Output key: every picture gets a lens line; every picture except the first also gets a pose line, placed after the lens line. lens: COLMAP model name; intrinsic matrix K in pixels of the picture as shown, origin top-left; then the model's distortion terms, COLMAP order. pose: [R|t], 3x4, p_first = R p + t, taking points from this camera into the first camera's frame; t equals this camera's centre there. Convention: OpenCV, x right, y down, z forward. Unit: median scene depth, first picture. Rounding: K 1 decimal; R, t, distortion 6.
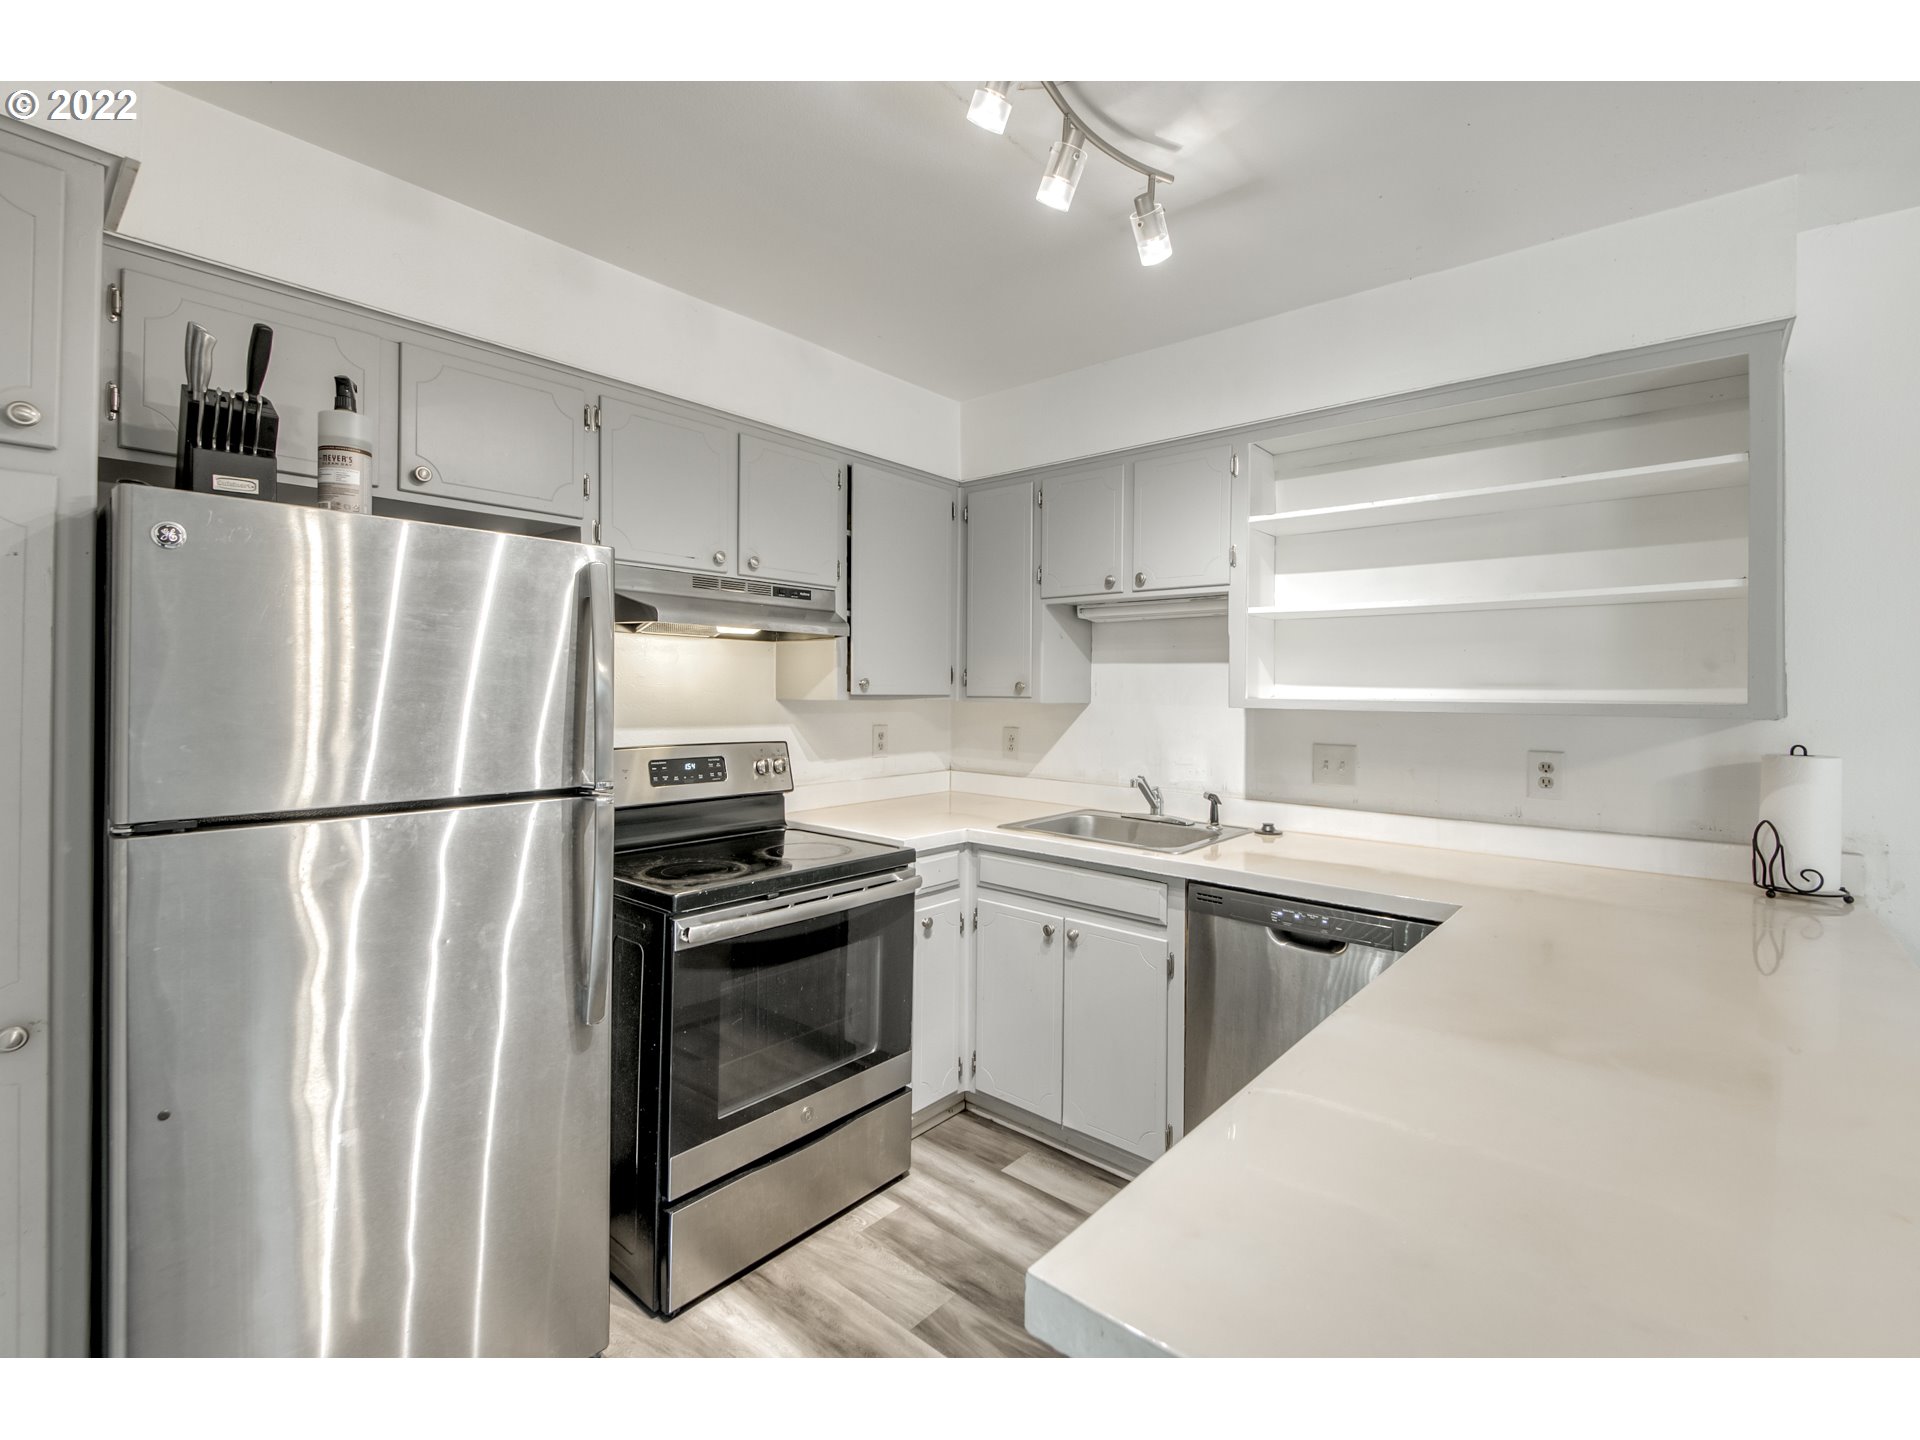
lens RADIAL K [[878.9, 0, 962.4], [0, 878.9, 688.6], [0, 0, 1]] dist [0.010407, -0.000658]
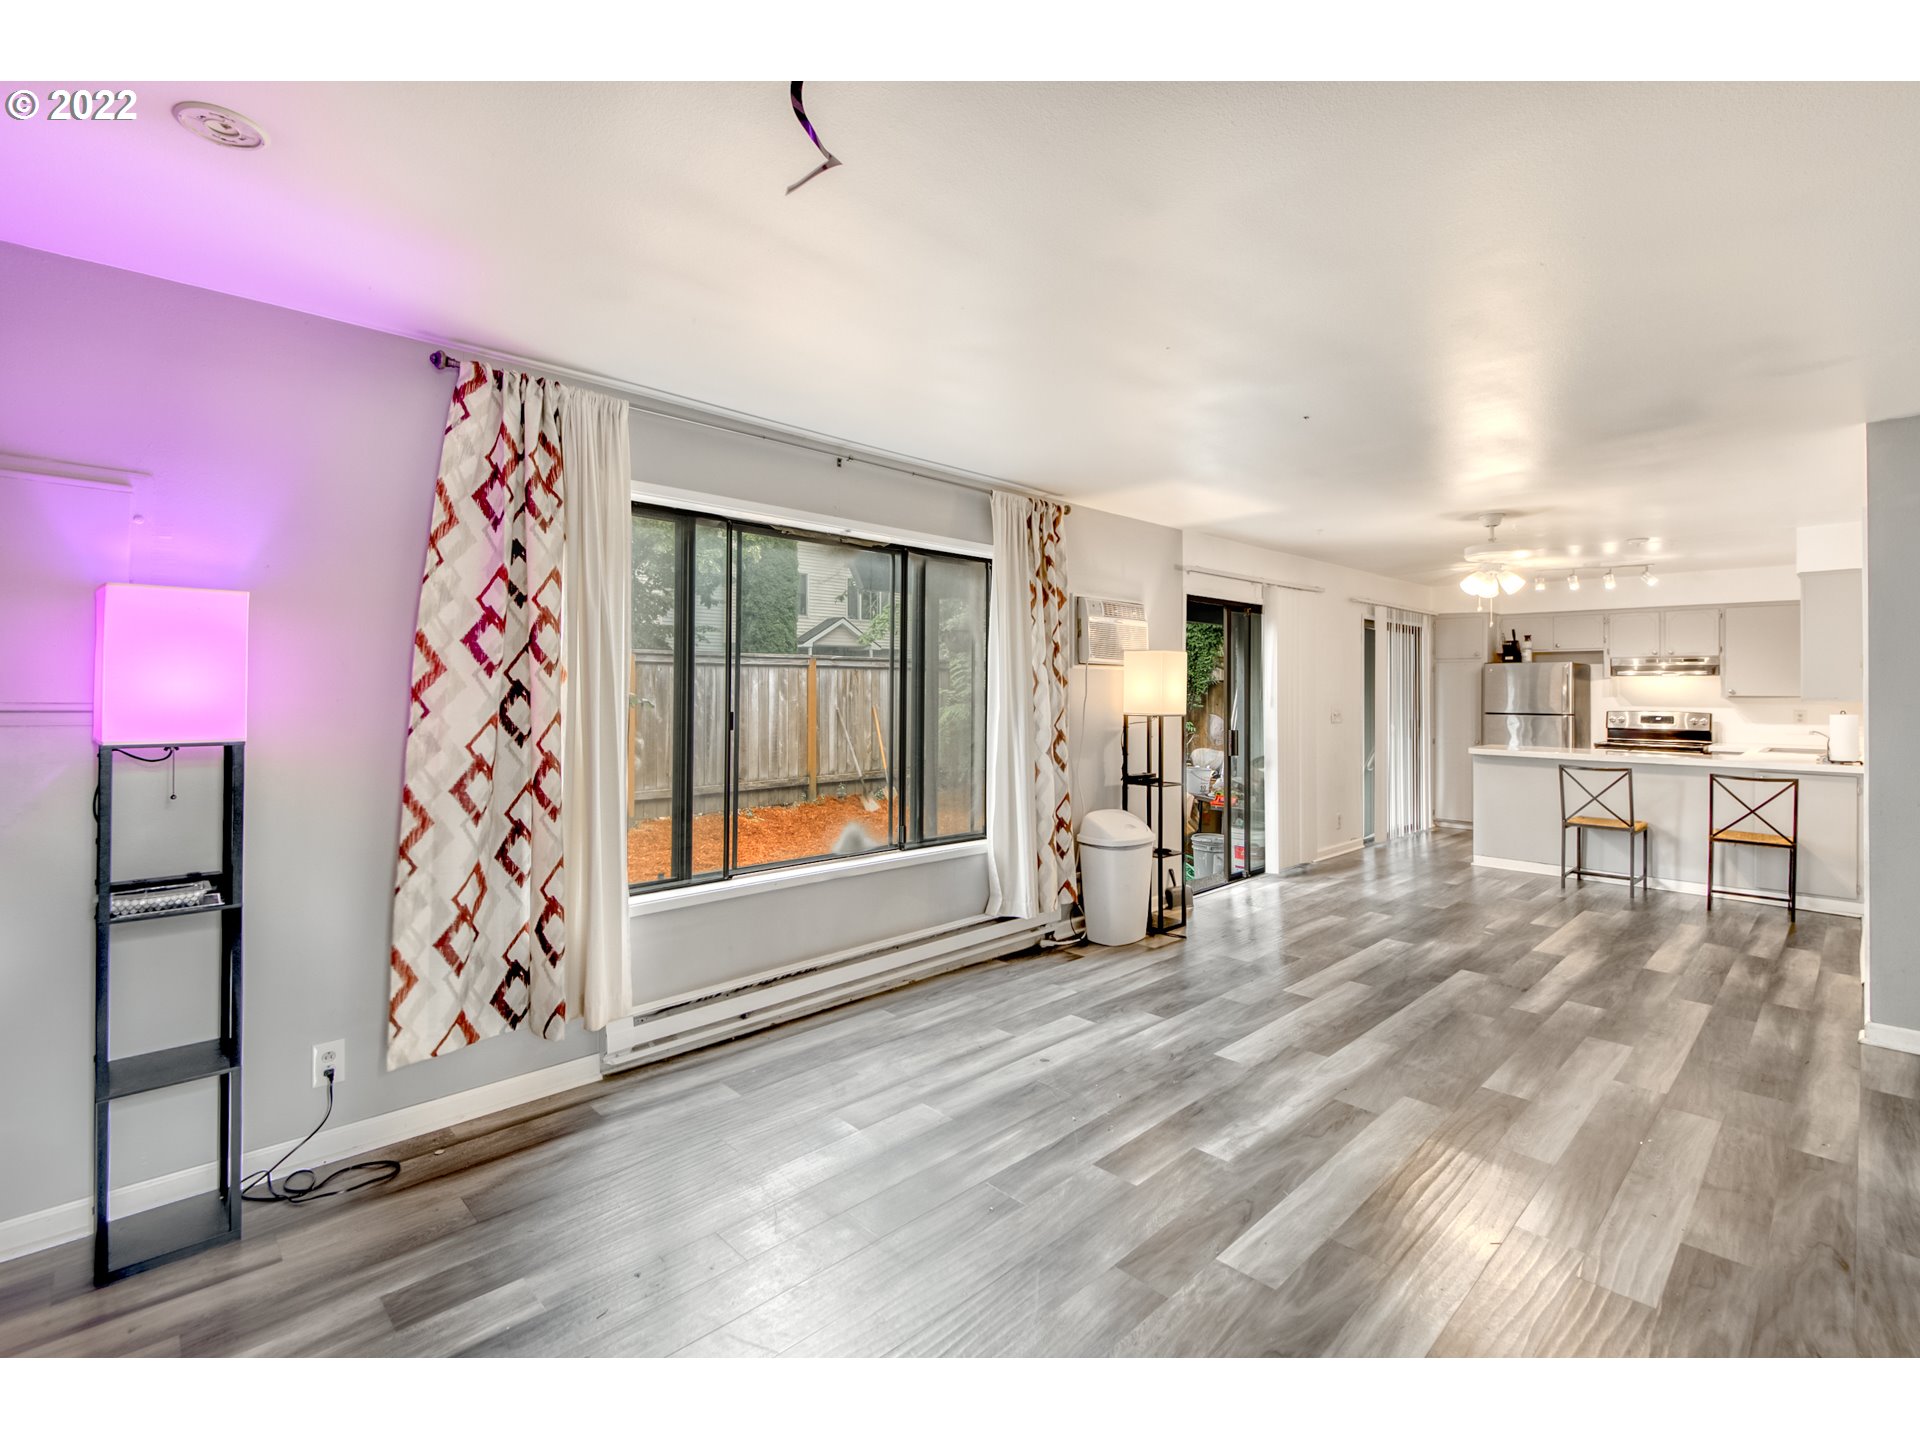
lens RADIAL K [[875.5, 0, 952.3], [0, 875.5, 670.7], [0, 0, 1]] dist [0.001094, -0.008119]
pose [[-0.101178, -0.032687, -0.994331, 2.997907], [-0.003873, 0.999465, -0.032462, 0.028890], [0.994861, 0.000567, -0.101250, -1.171325]]
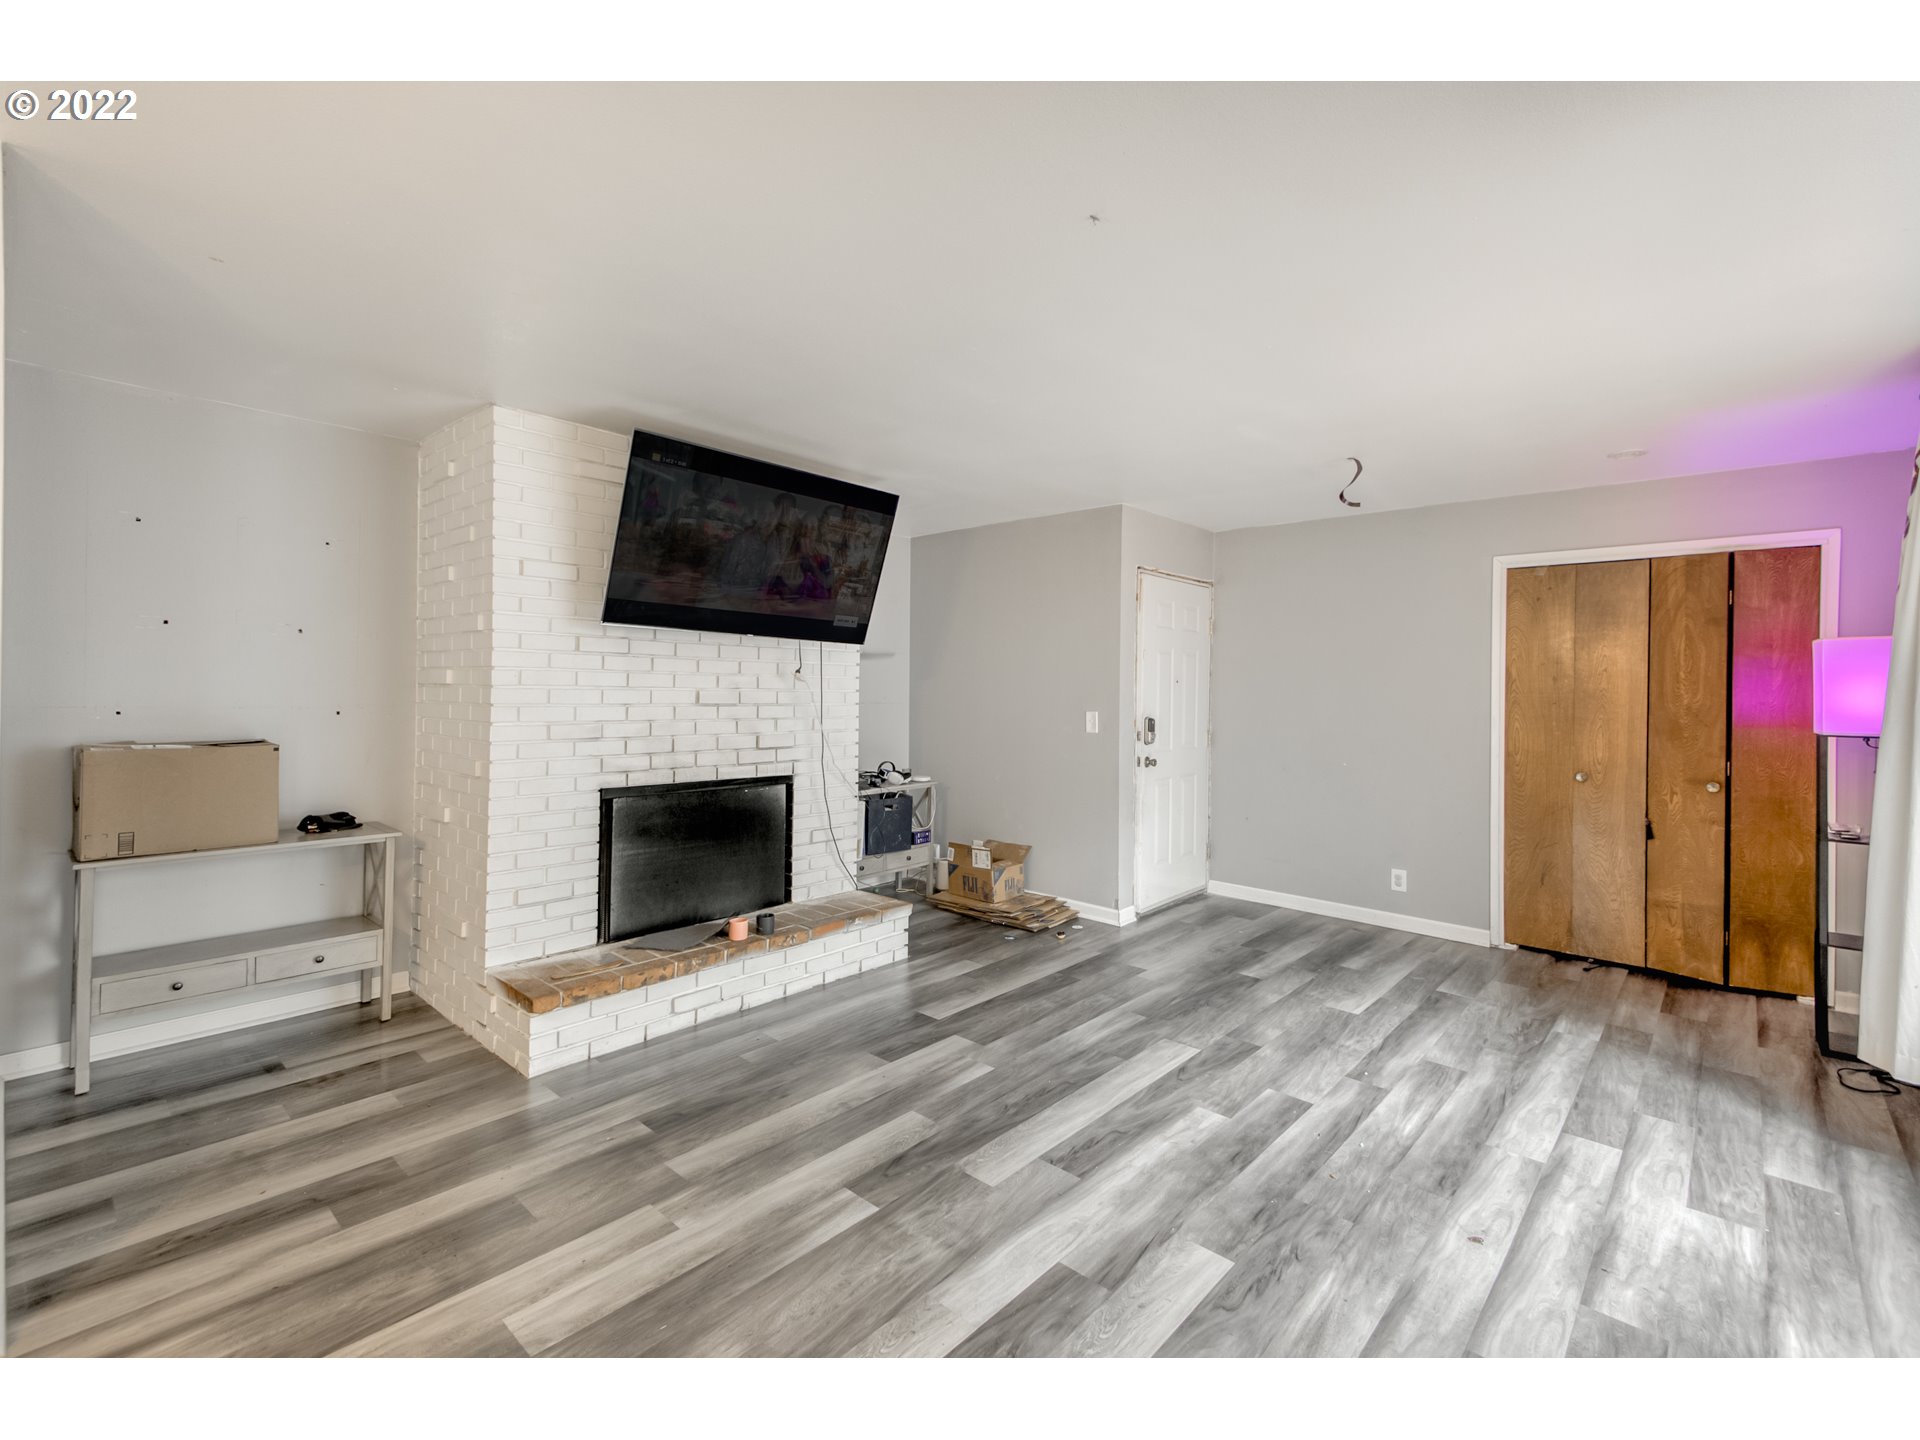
lens RADIAL K [[843.1, 0, 960.0], [0, 843.1, 687.6], [0, 0, 1]] dist [0.043492, -0.014449]
pose [[0.032147, -0.008602, 0.999446, 0.885378], [-0.012099, 0.999886, 0.008995, 0.006253], [-0.999410, -0.012381, 0.032039, -0.688322]]
